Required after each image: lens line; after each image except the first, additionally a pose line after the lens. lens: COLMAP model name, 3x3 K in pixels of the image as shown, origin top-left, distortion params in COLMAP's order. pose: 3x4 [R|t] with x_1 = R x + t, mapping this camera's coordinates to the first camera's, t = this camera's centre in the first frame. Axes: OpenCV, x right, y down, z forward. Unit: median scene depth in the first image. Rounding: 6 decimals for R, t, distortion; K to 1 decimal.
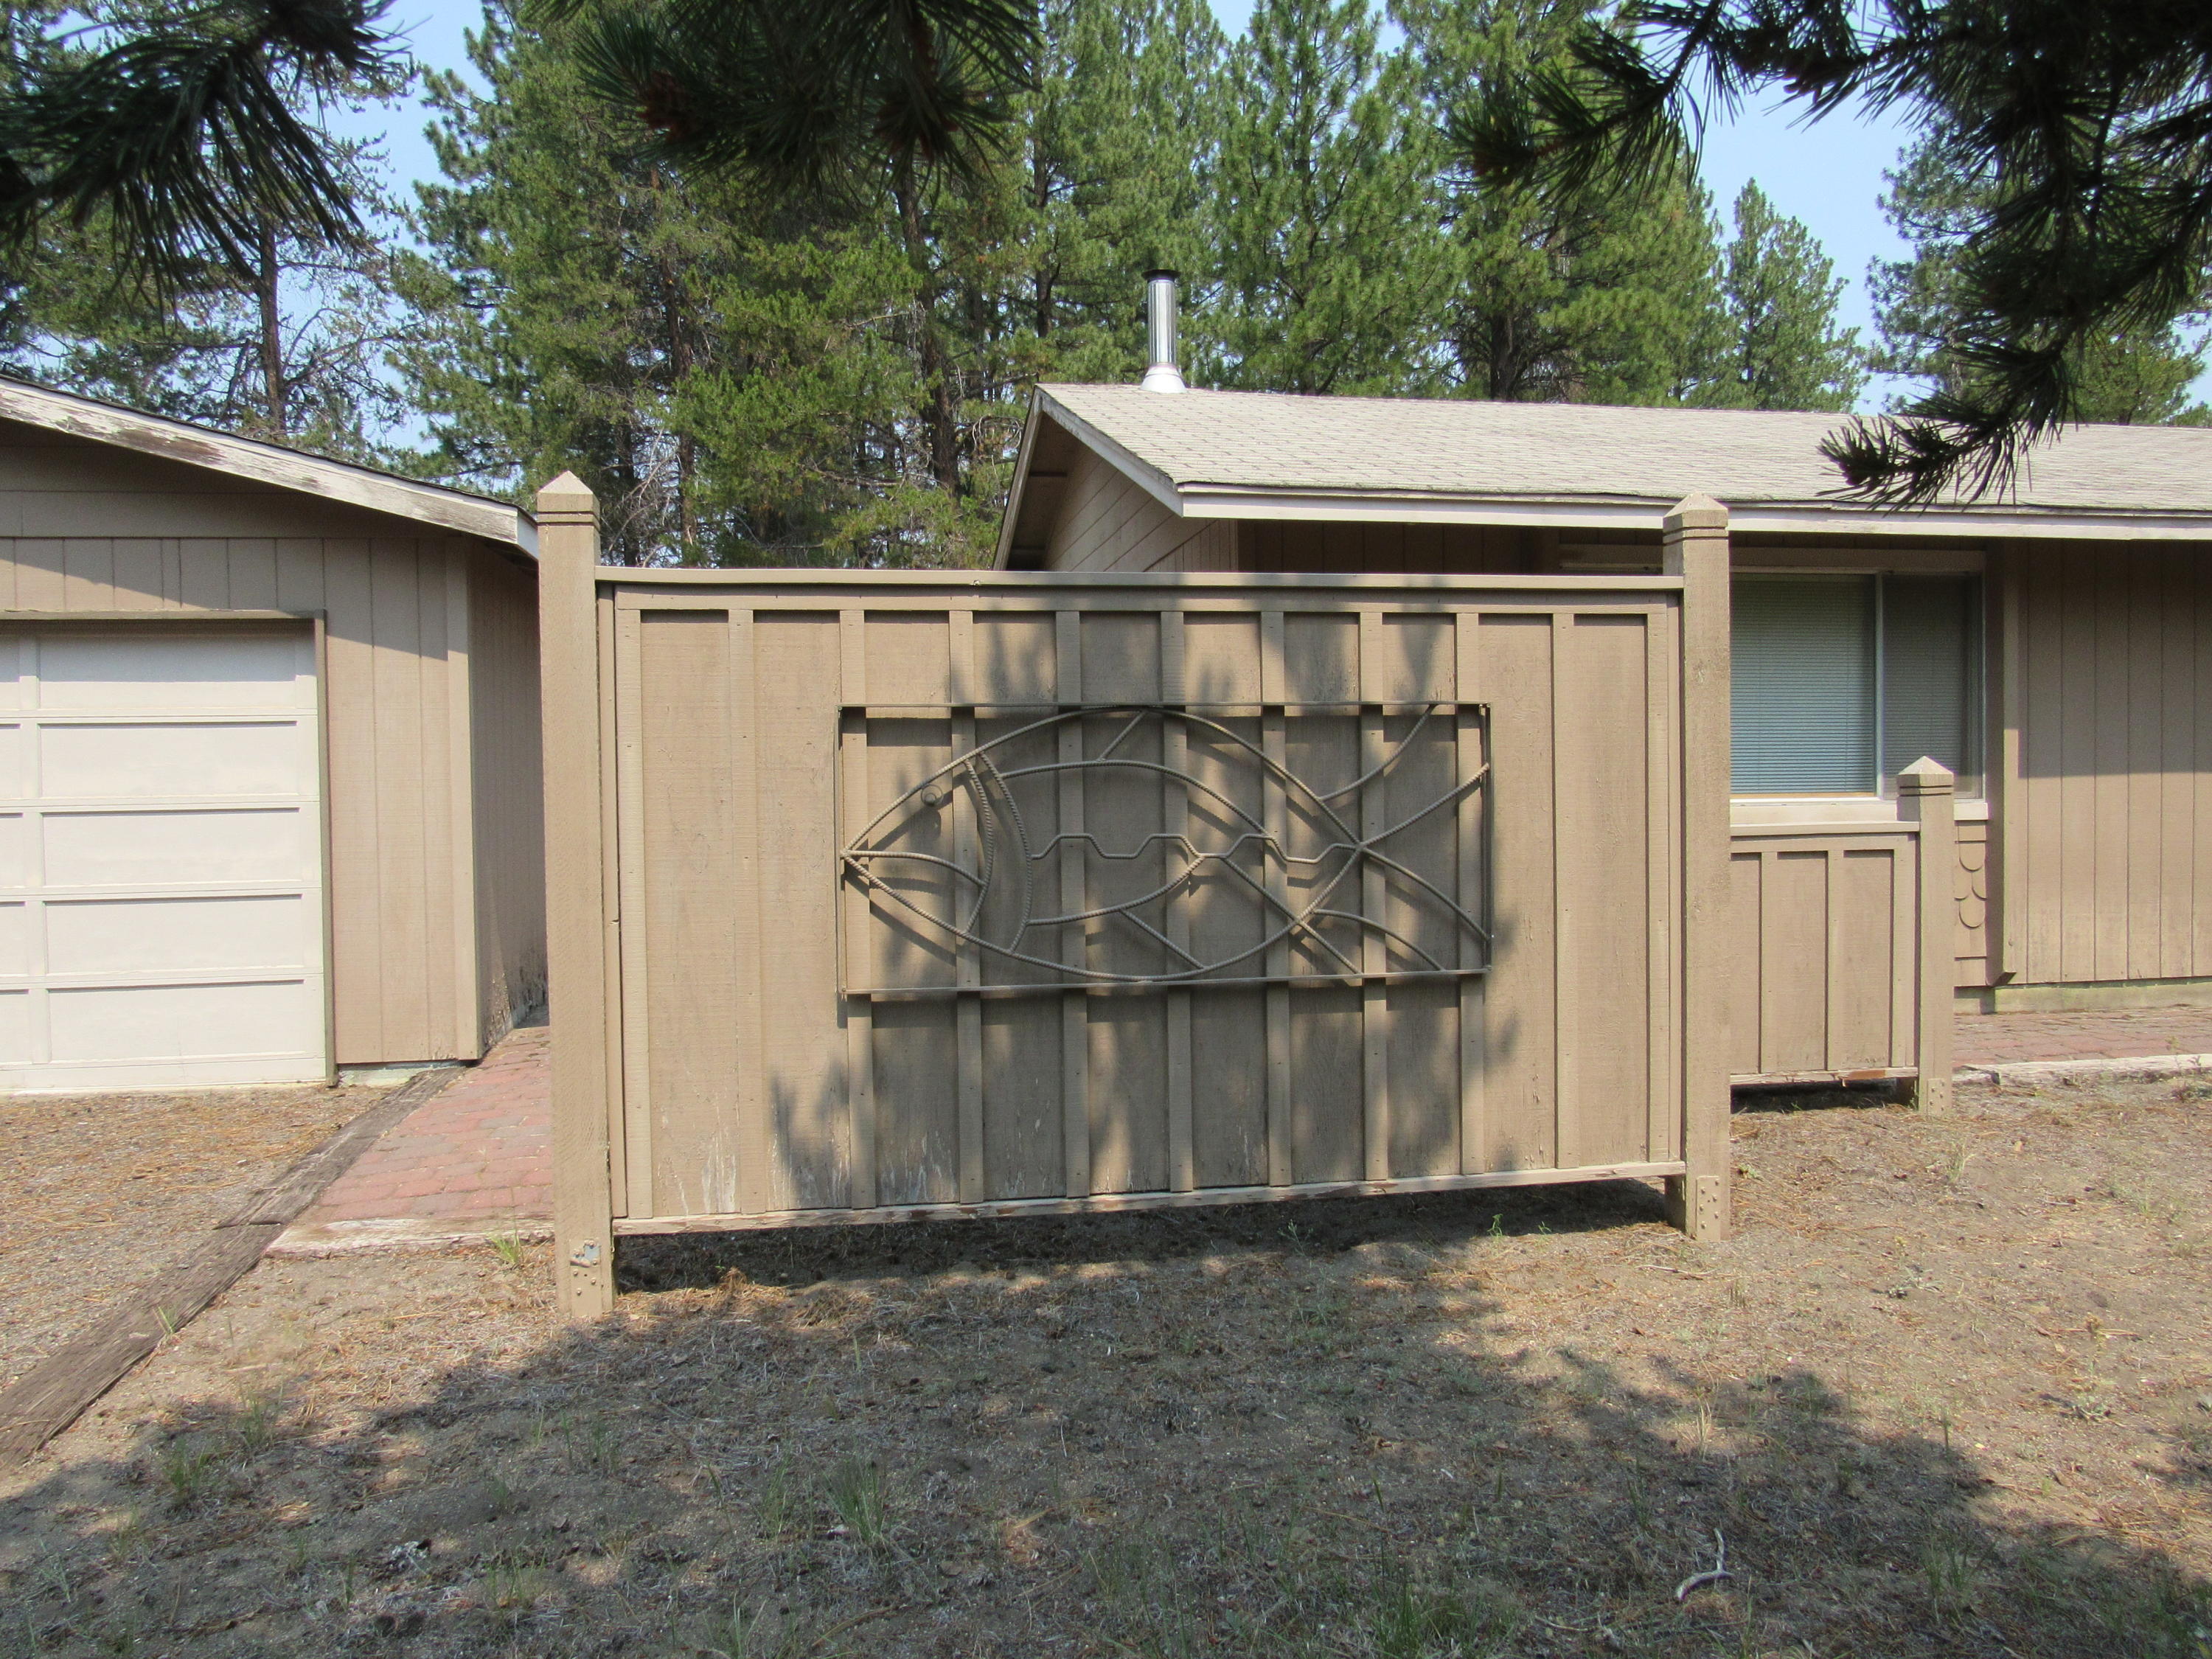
lens RADIAL K [[1556.3, 0, 1106.0], [0, 1556.3, 829.5], [0, 0, 1]] dist [-0.024811, -0.002105]
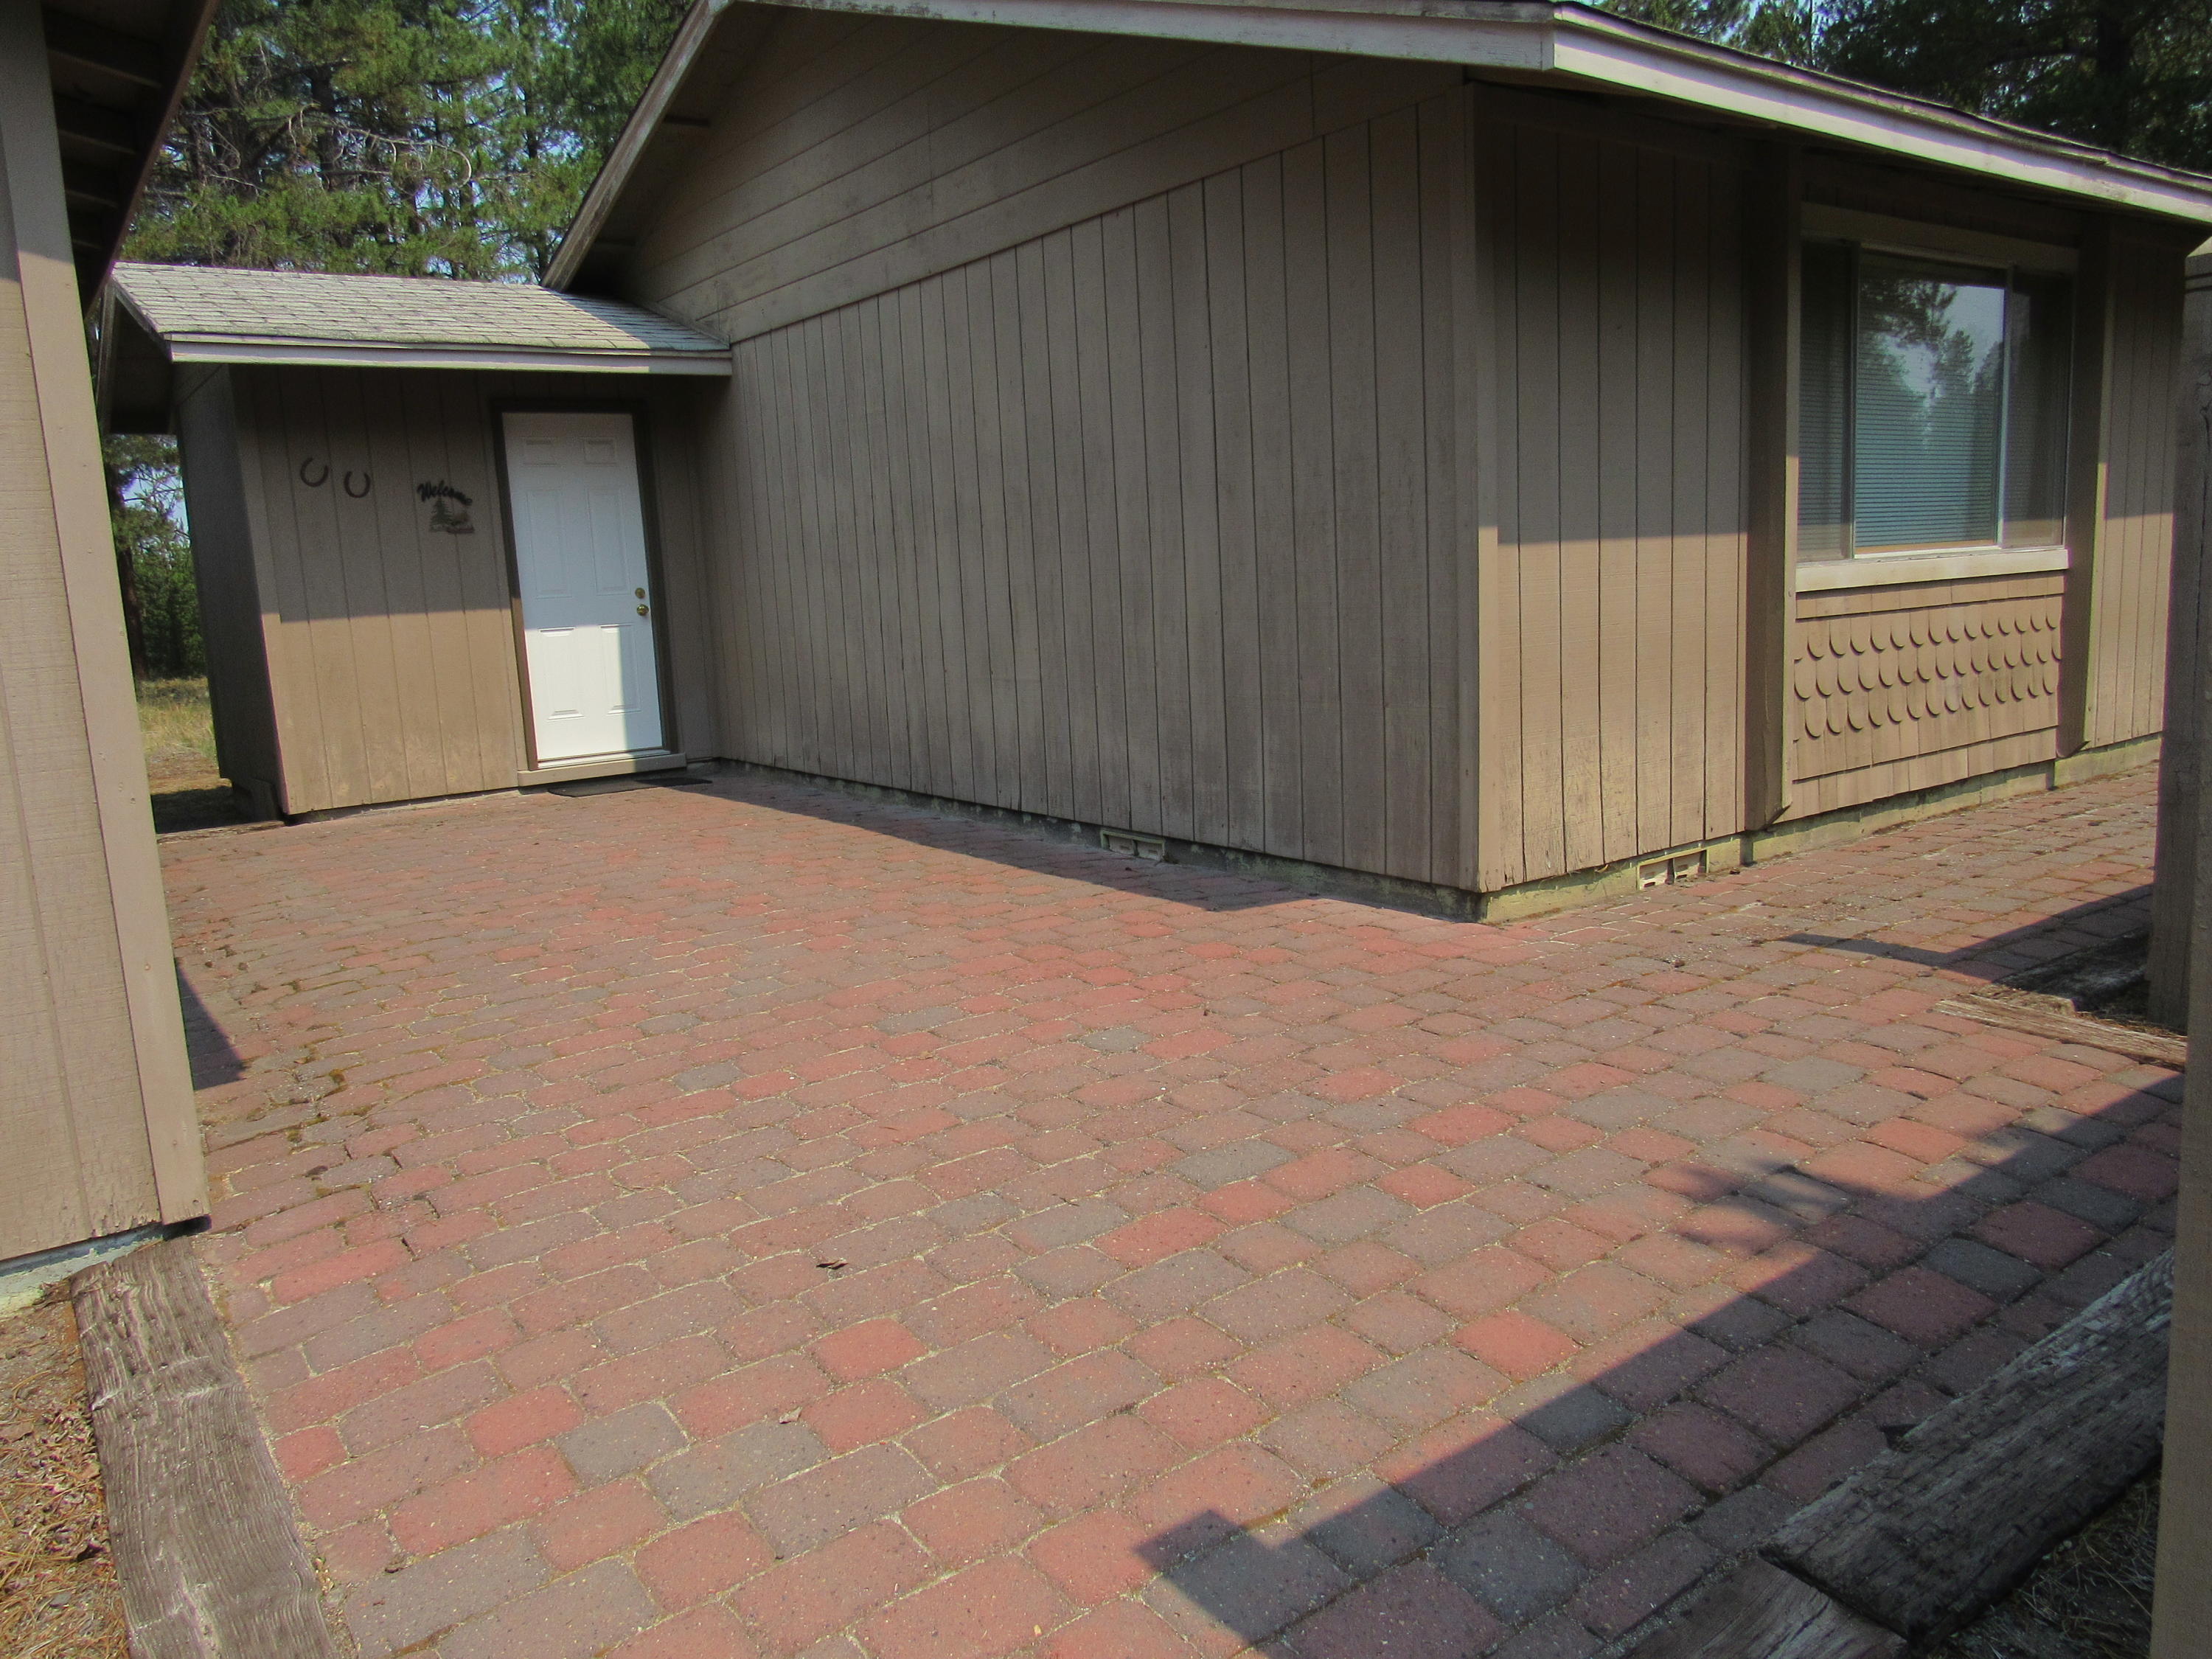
lens RADIAL K [[1575.6, 0, 1106.0], [0, 1575.6, 829.5], [0, 0, 1]] dist [-0.002911, -0.000880]
pose [[0.902756, -0.102451, 0.417775, -0.299367], [0.050594, 0.989771, 0.133393, -0.006735], [-0.427168, -0.099284, 0.898705, 0.421242]]
